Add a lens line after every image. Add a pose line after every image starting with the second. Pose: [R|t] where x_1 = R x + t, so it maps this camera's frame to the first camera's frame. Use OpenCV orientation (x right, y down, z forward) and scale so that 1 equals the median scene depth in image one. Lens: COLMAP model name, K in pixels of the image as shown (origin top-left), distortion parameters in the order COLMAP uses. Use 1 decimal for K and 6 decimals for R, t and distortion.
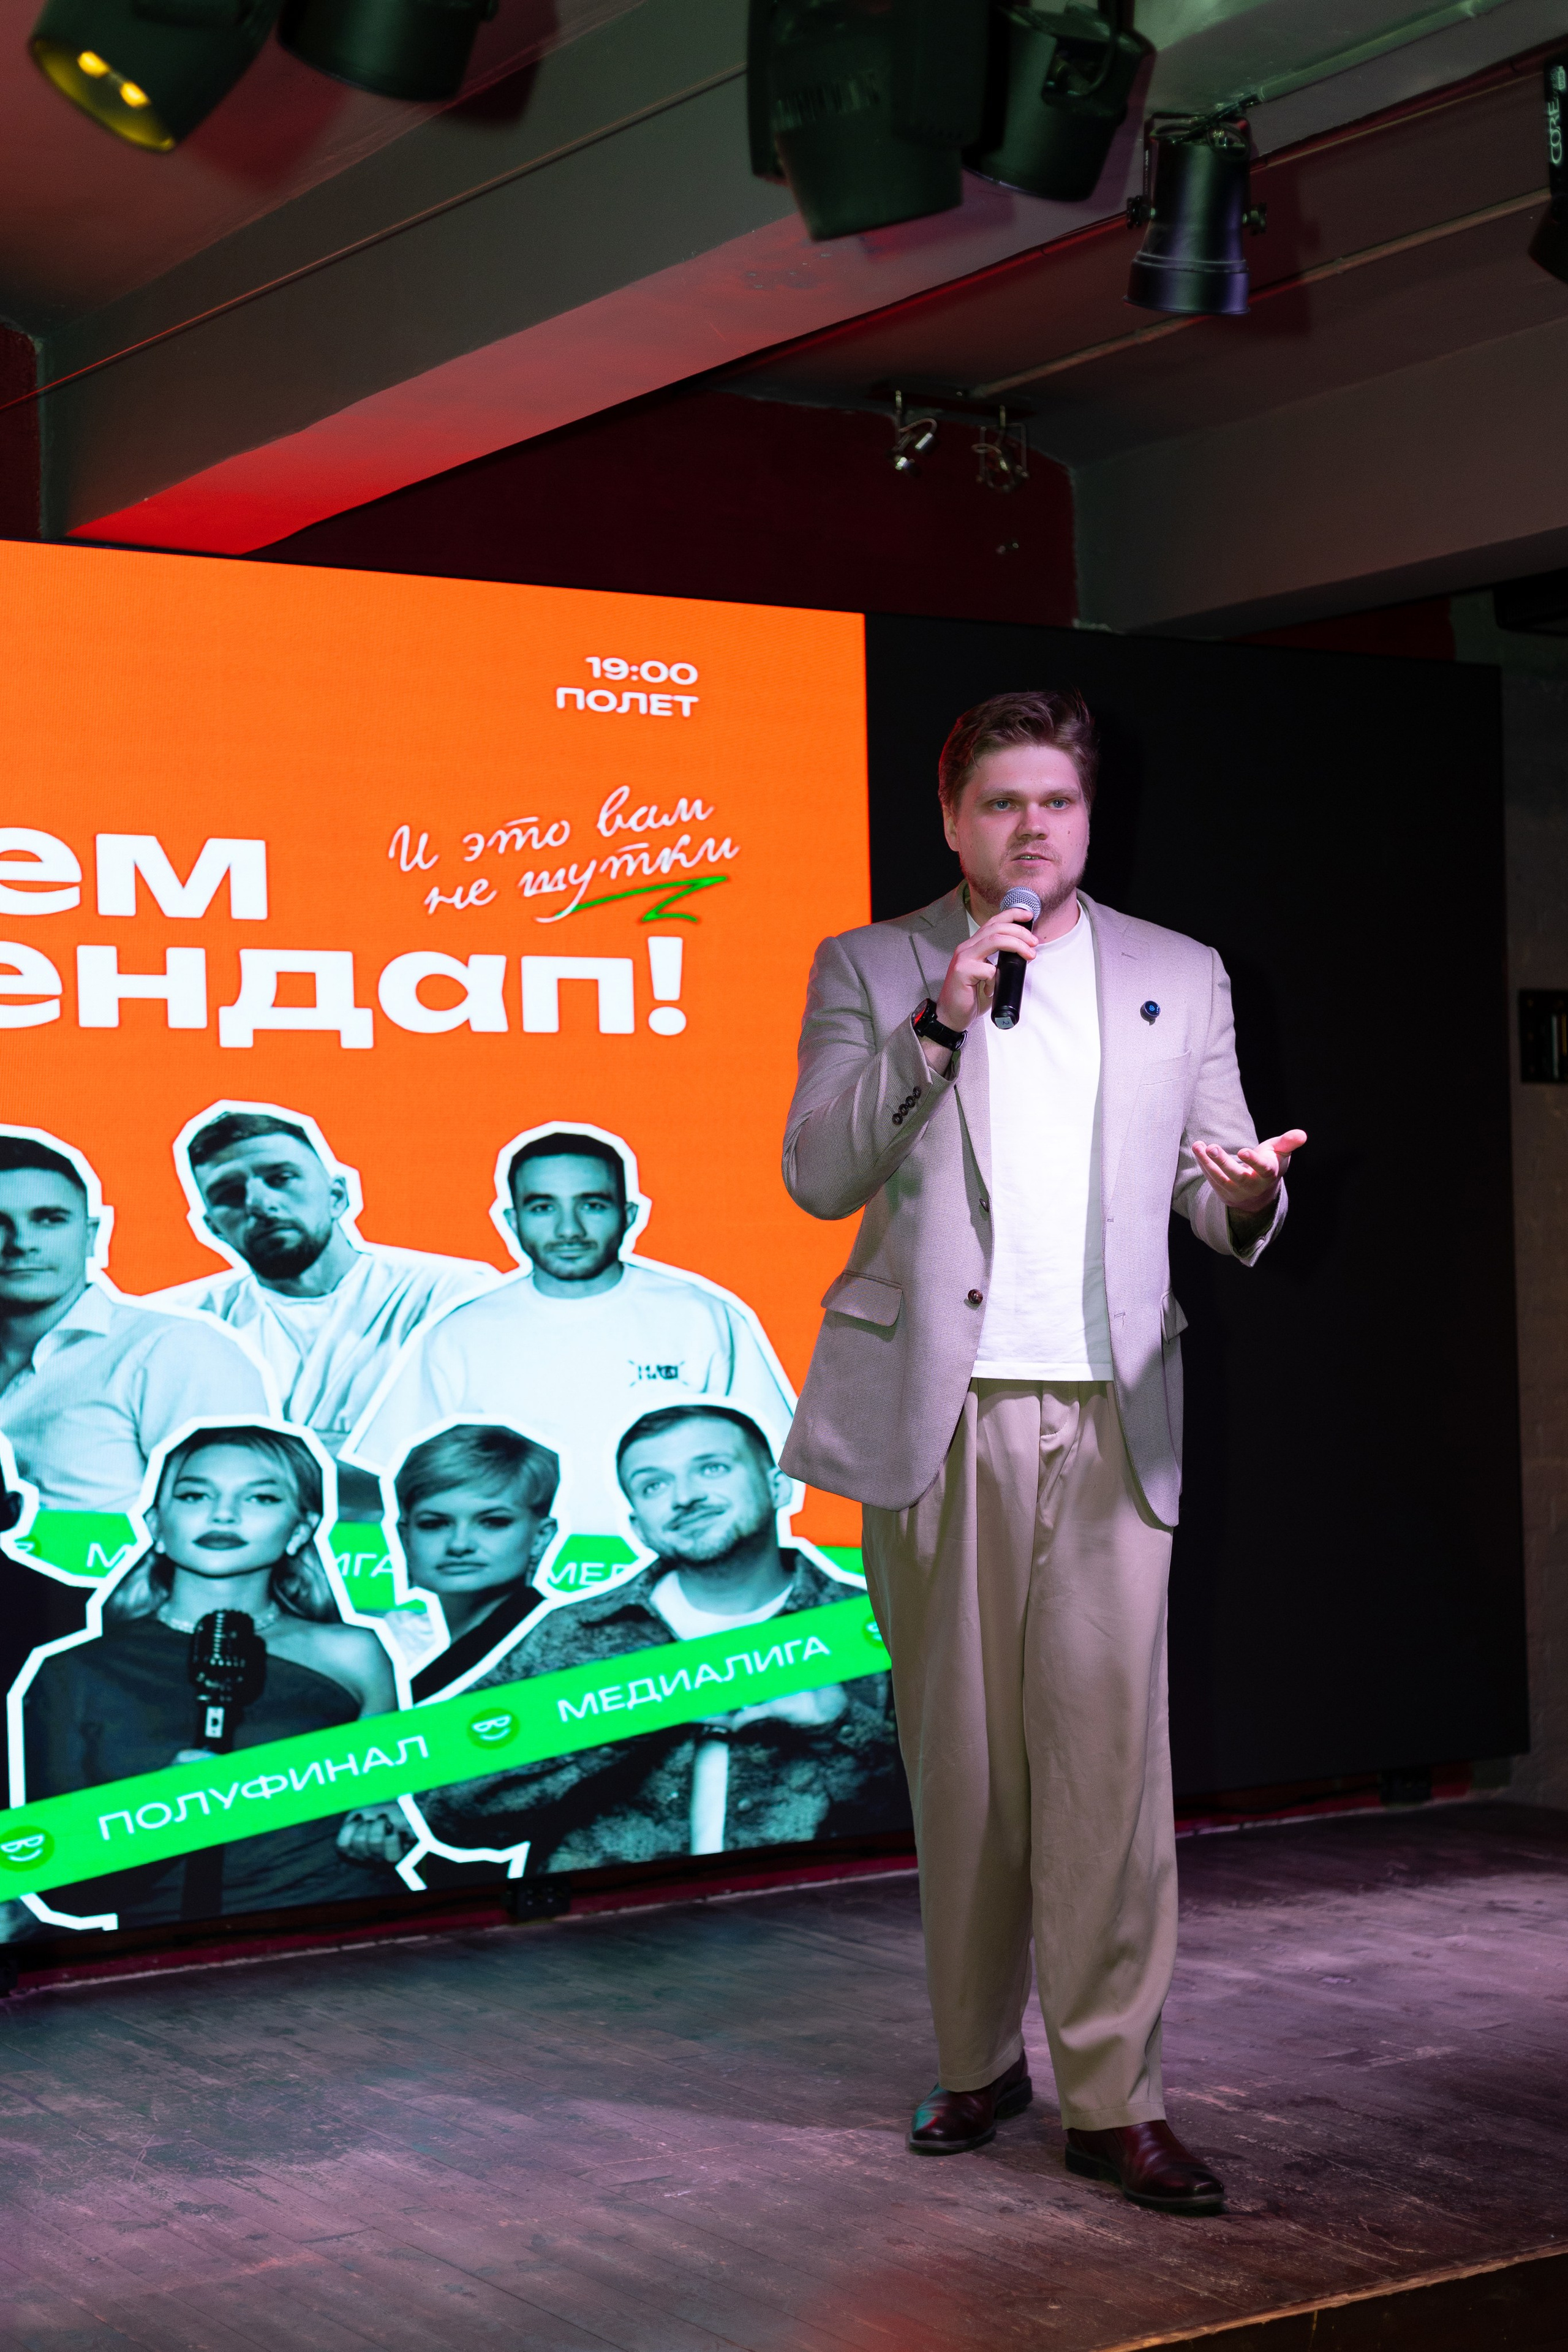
lens RADIAL K [[3684.9, 0, 714.9], [0, 3684.9, 1274.9], [0, 0, 1]] dist [0.020594, -0.051887]
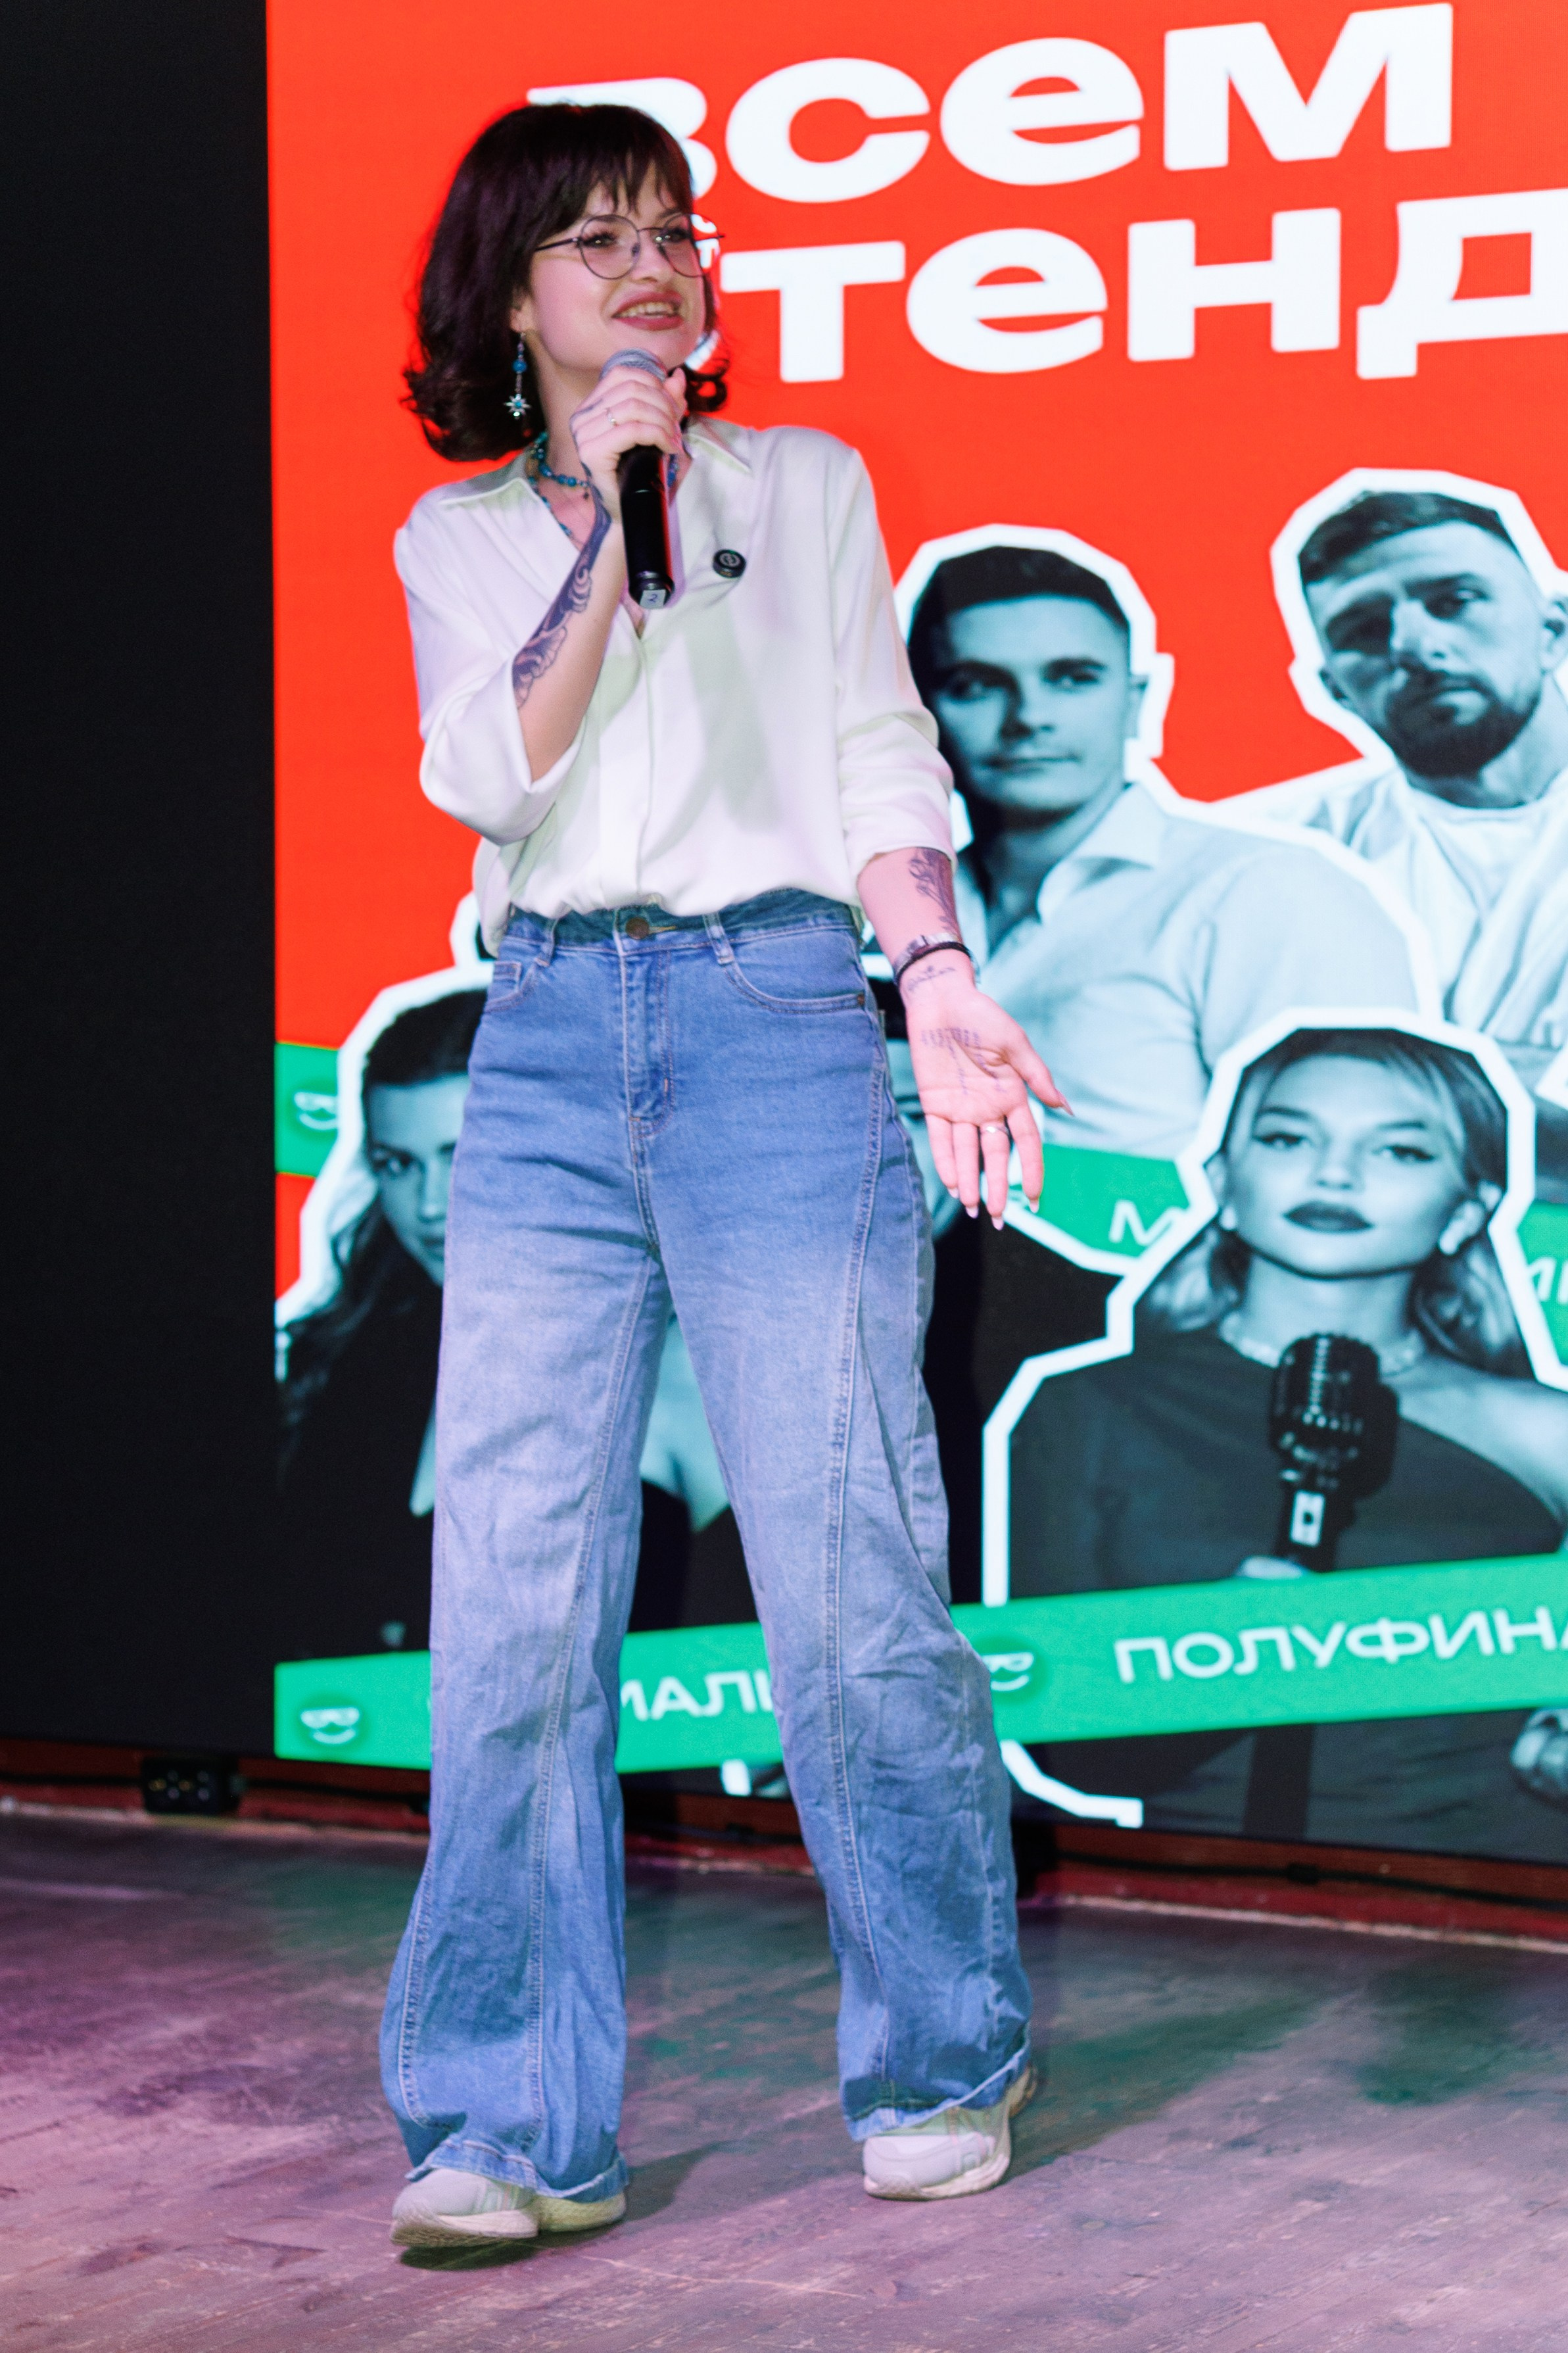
lens RADIAL K [[5677.5, 0, 804.7], [0, 5677.5, 1247.2], [0, 0, 1]] dist [0.169722, 0.822038]
pose [[0.476435, 0.070981, -0.876340, 0.625261], [-0.015881, 0.997268, 0.072142, 0.011764], [0.879066, -0.020454, 0.476261, 0.483033]]
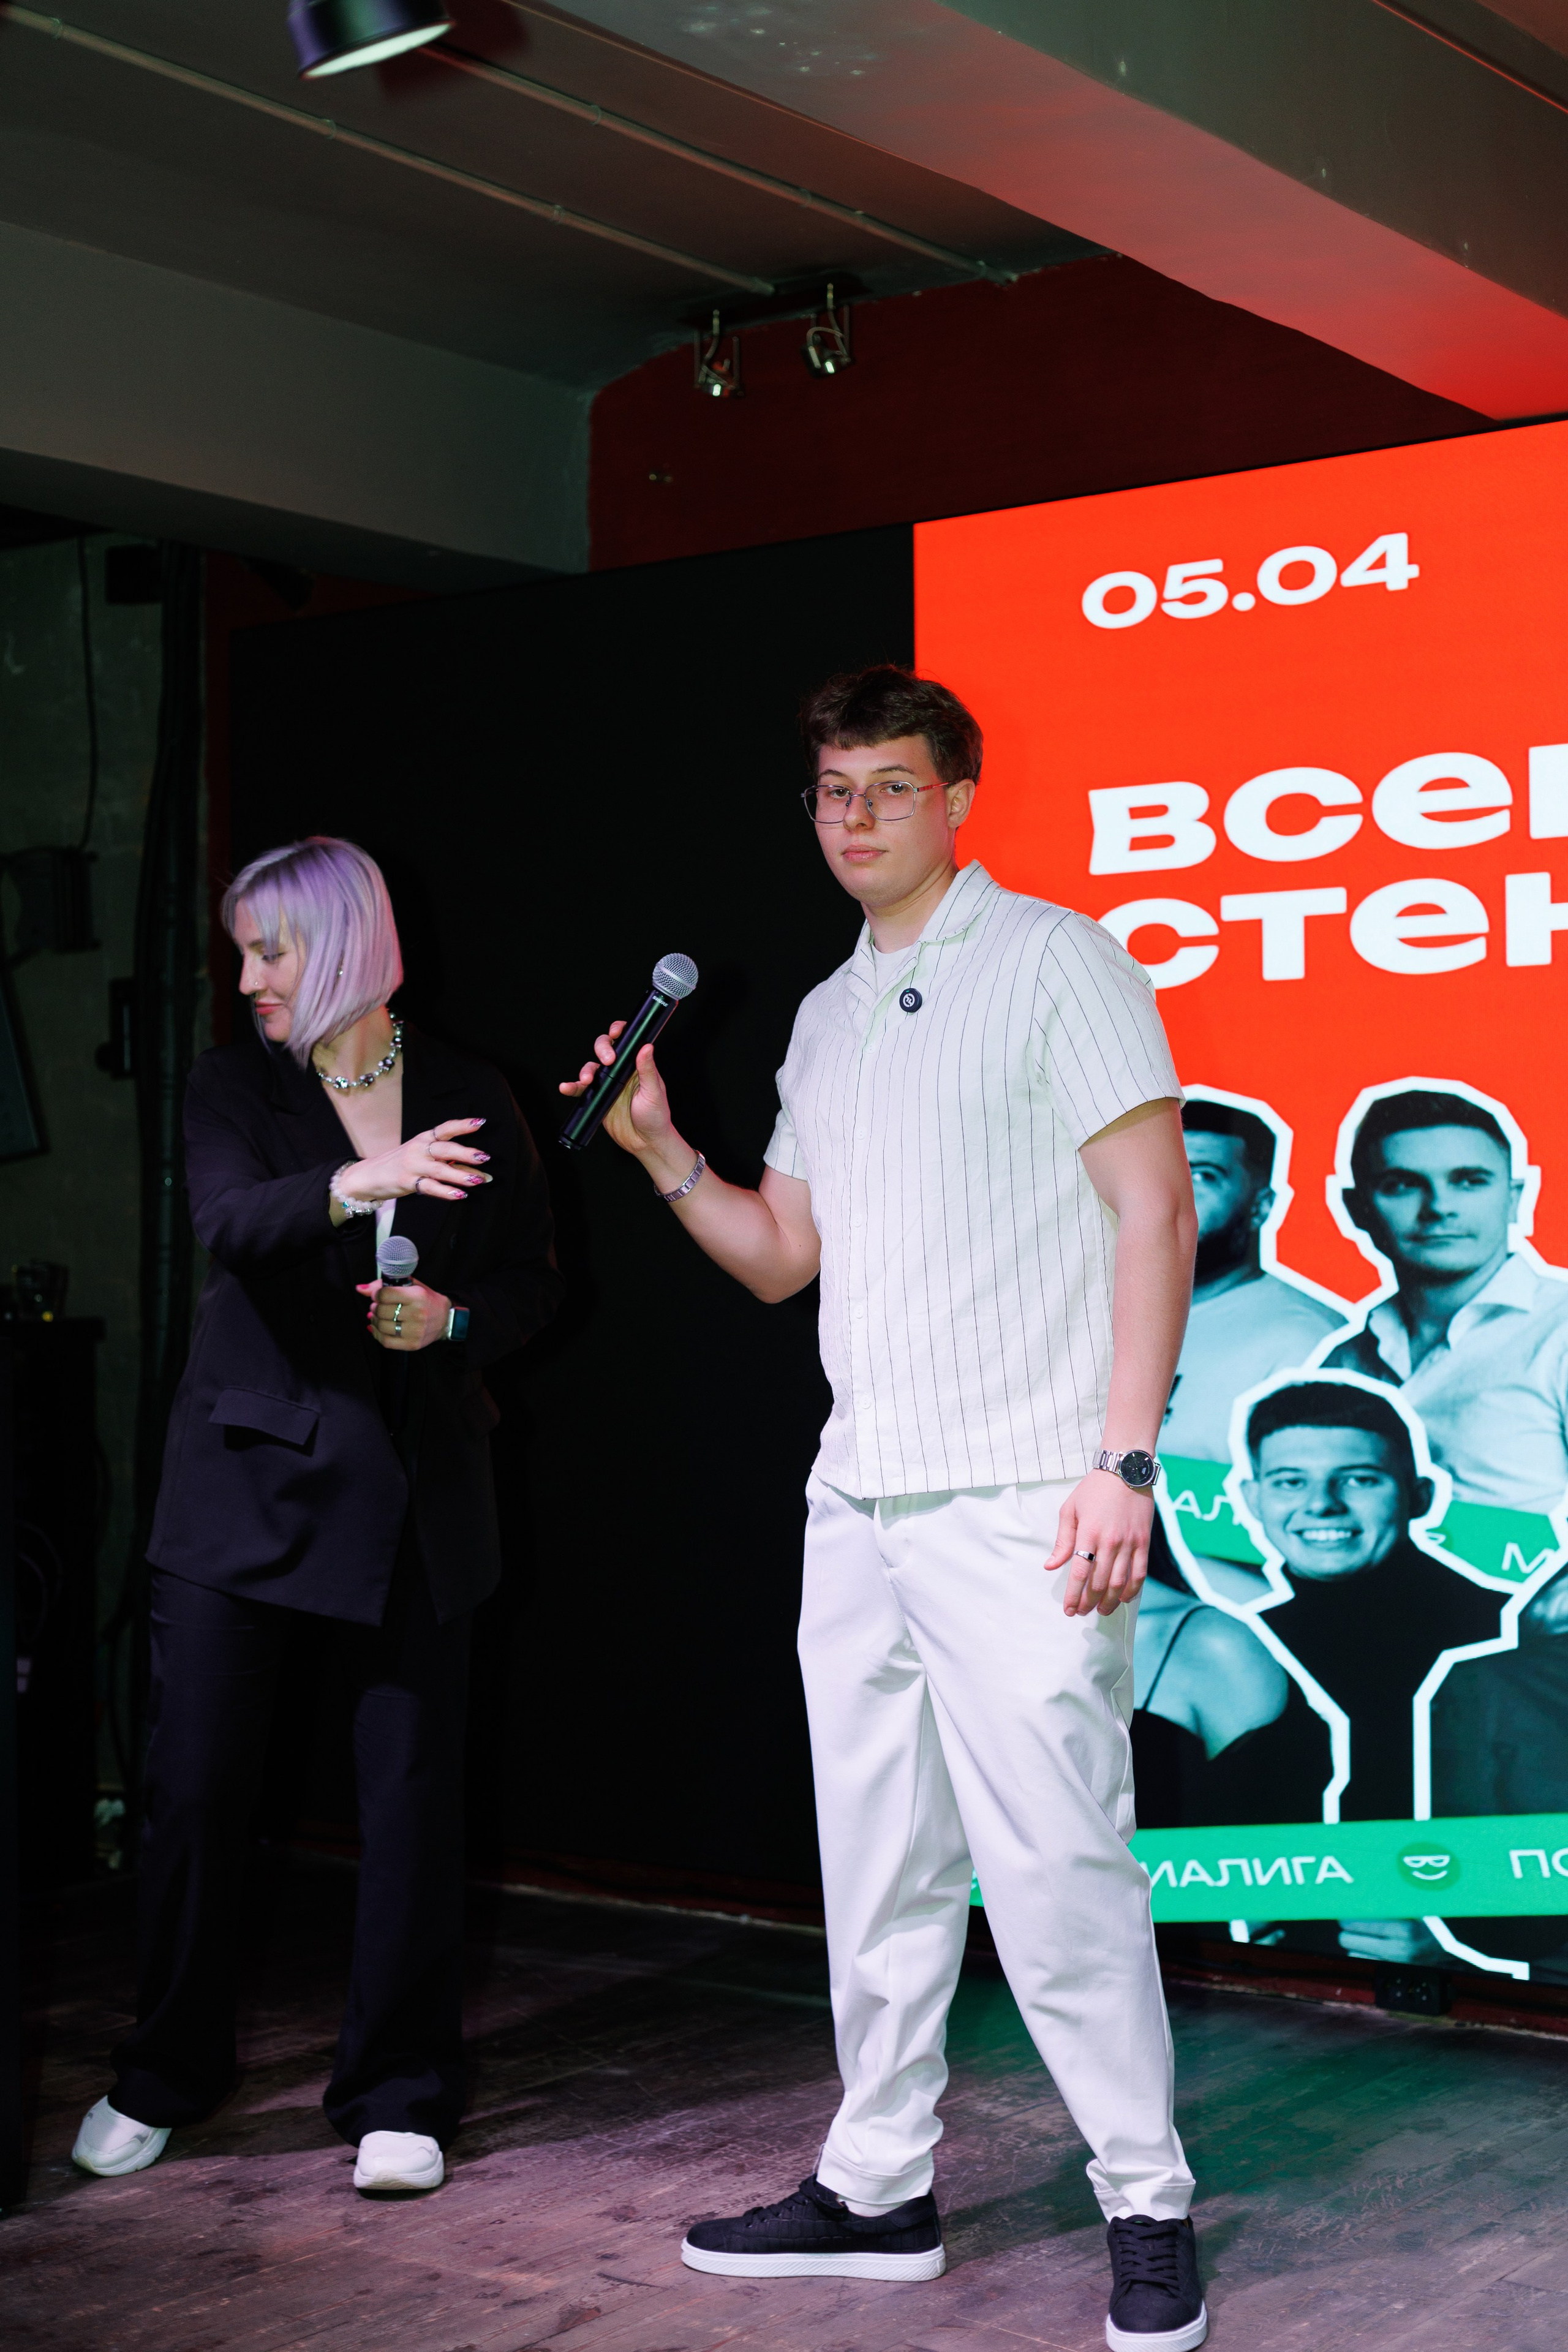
lens RADIAL K [[3384.4, 0, 769.4], [0, 3384.4, 1189.1], [0, 0, 1]] dist [0.004842, 0.046970]
pose [[0.360223, 0.012225, -0.932786, 0.515867], [-0.005811, 0.999924, 0.010861, -0.020389], [0.932848, 0.001508, 0.360267, 0.520906]]
